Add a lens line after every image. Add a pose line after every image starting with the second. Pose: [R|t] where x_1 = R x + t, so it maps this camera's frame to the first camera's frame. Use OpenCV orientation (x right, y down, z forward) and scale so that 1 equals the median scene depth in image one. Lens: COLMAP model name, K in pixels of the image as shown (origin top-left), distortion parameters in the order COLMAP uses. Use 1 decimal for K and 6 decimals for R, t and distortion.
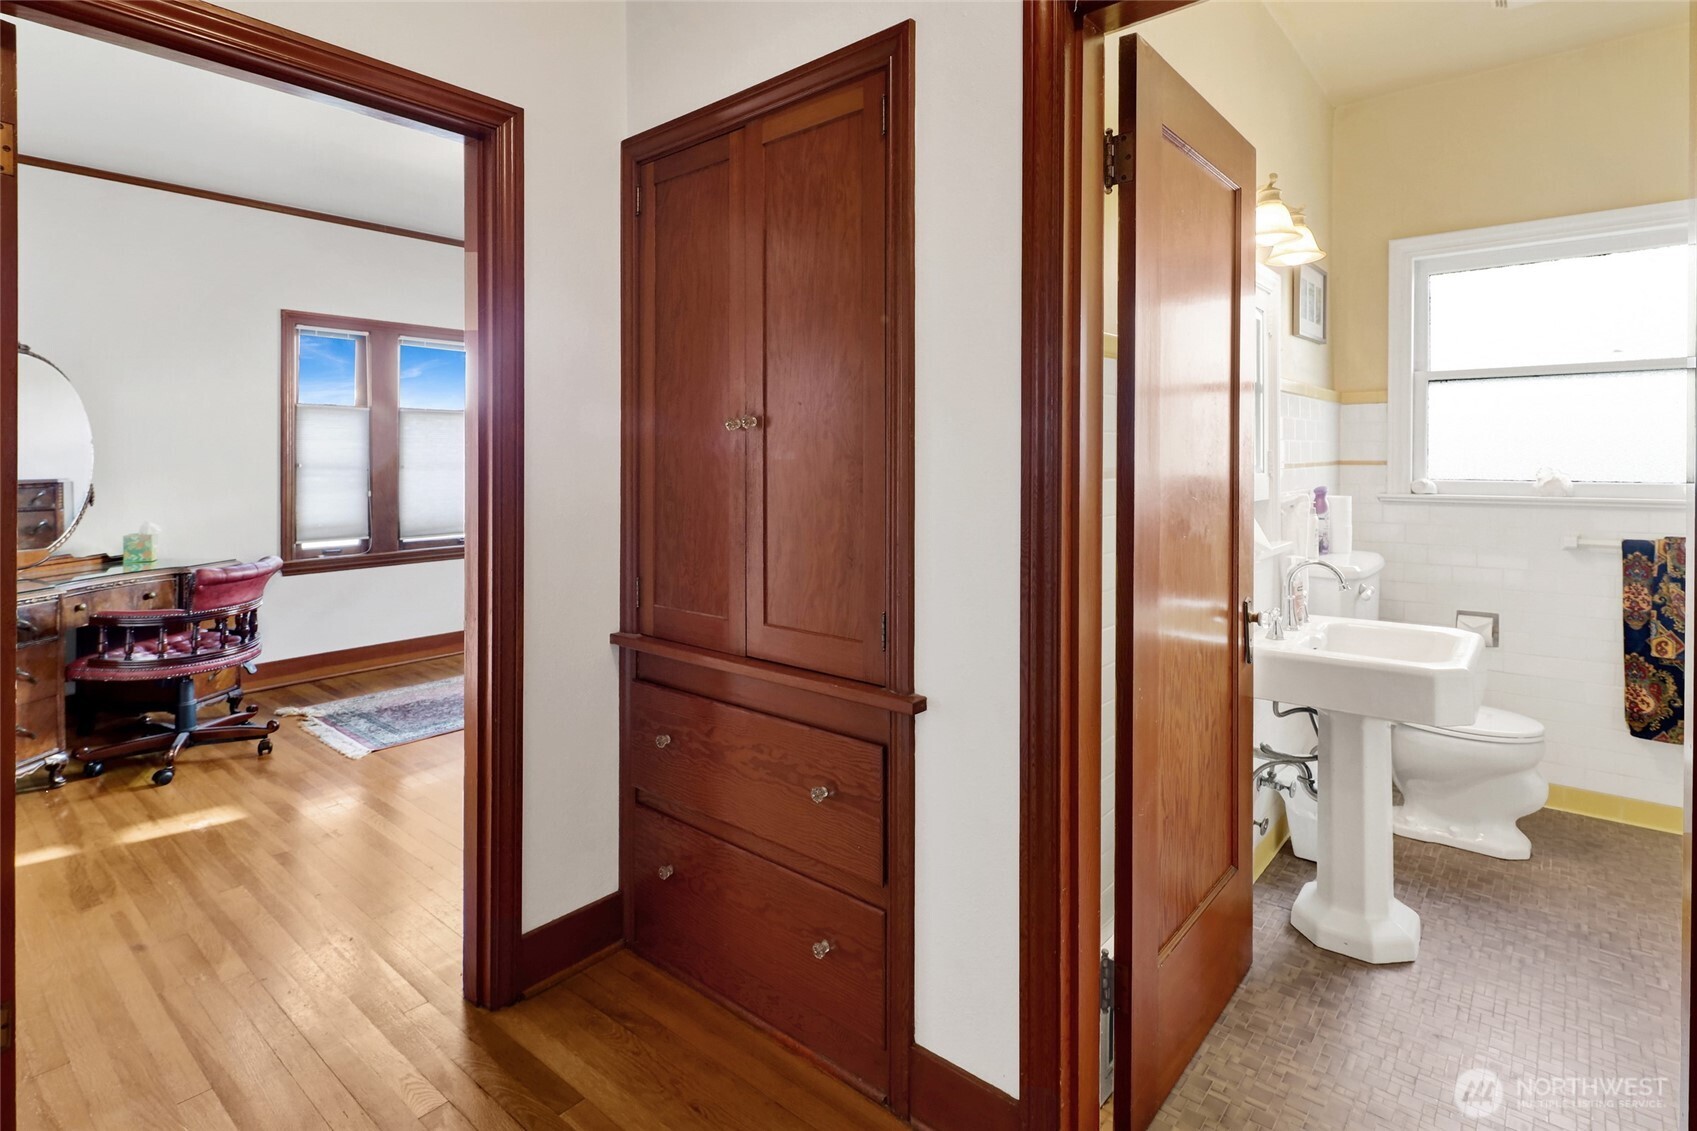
lens RADIAL K [[844.1, 0, 844.5], [0, 844.1, 468.5], [0, 0, 1]] dist [0.007755, 0.000261]
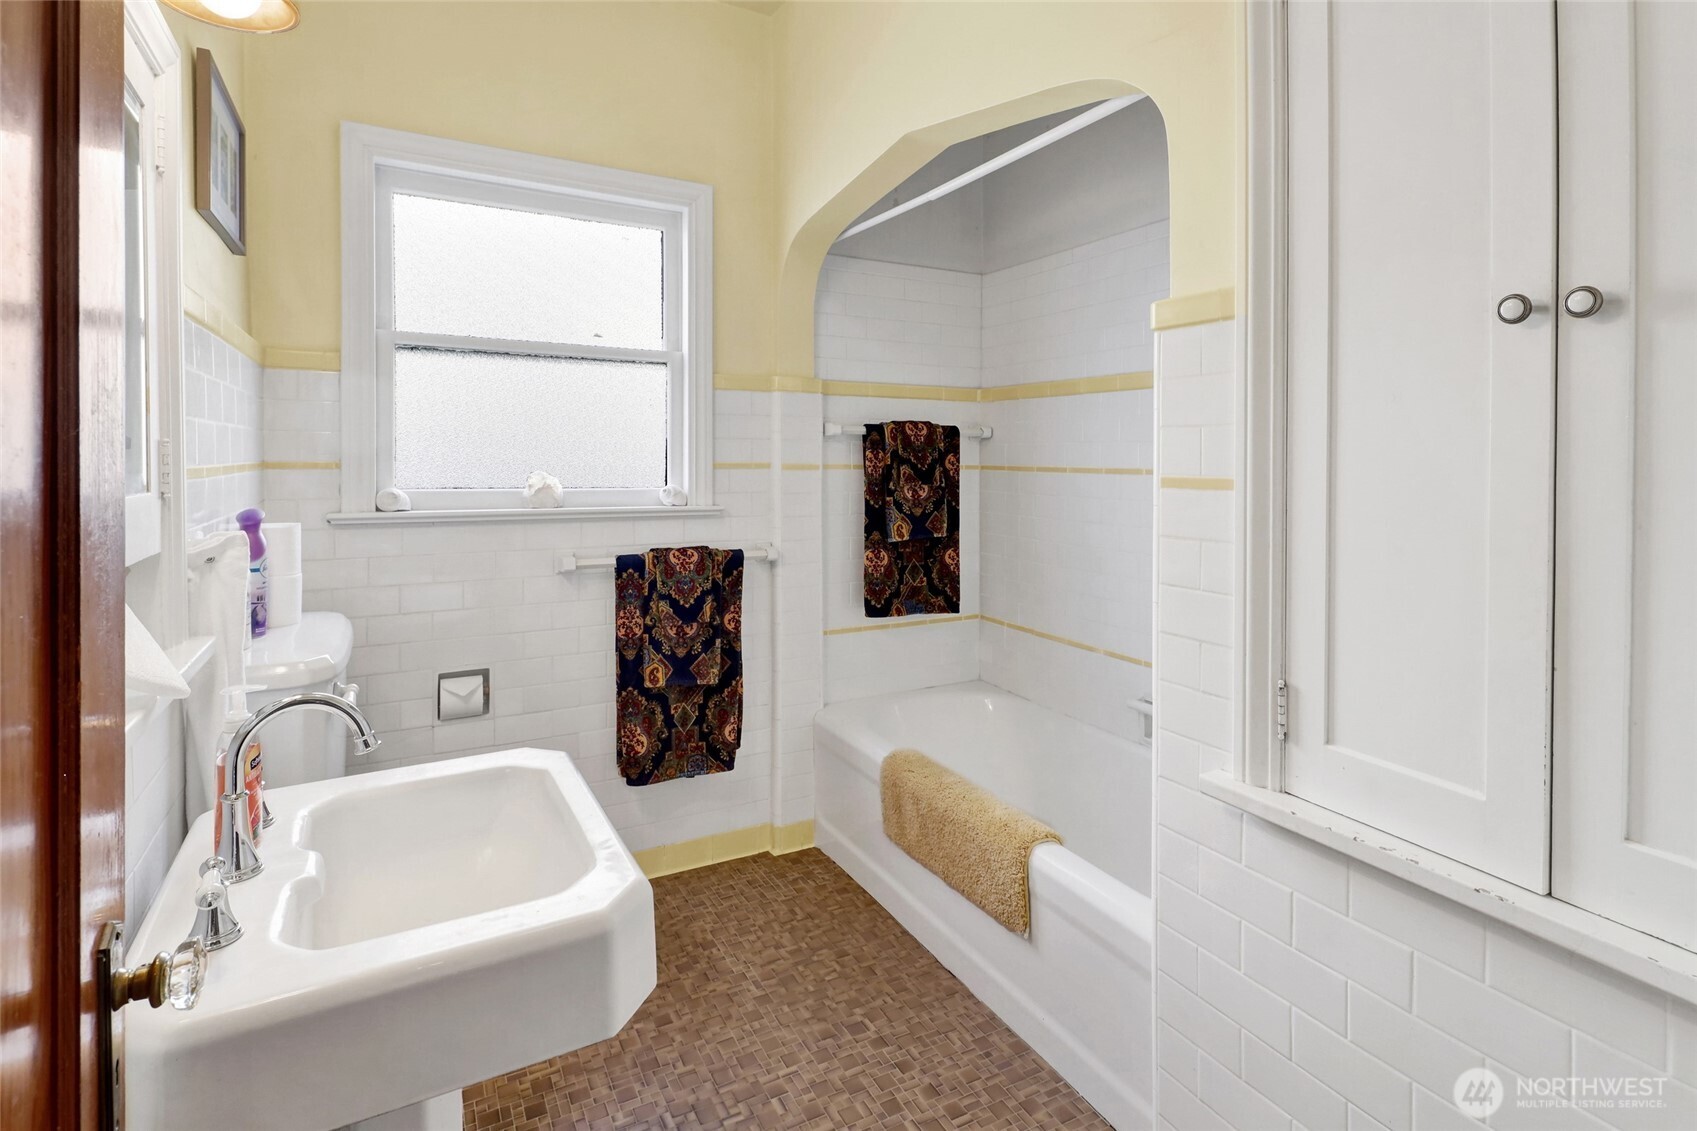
lens RADIAL K [[844.1, 0, 844.5], [0, 844.1, 468.5], [0, 0, 1]] dist [0.007755, 0.000261]
pose [[0.355930, -0.004603, 0.934501, 0.212213], [0.004099, 0.999986, 0.003364, -0.005747], [-0.934504, 0.002633, 0.355944, 0.496252]]
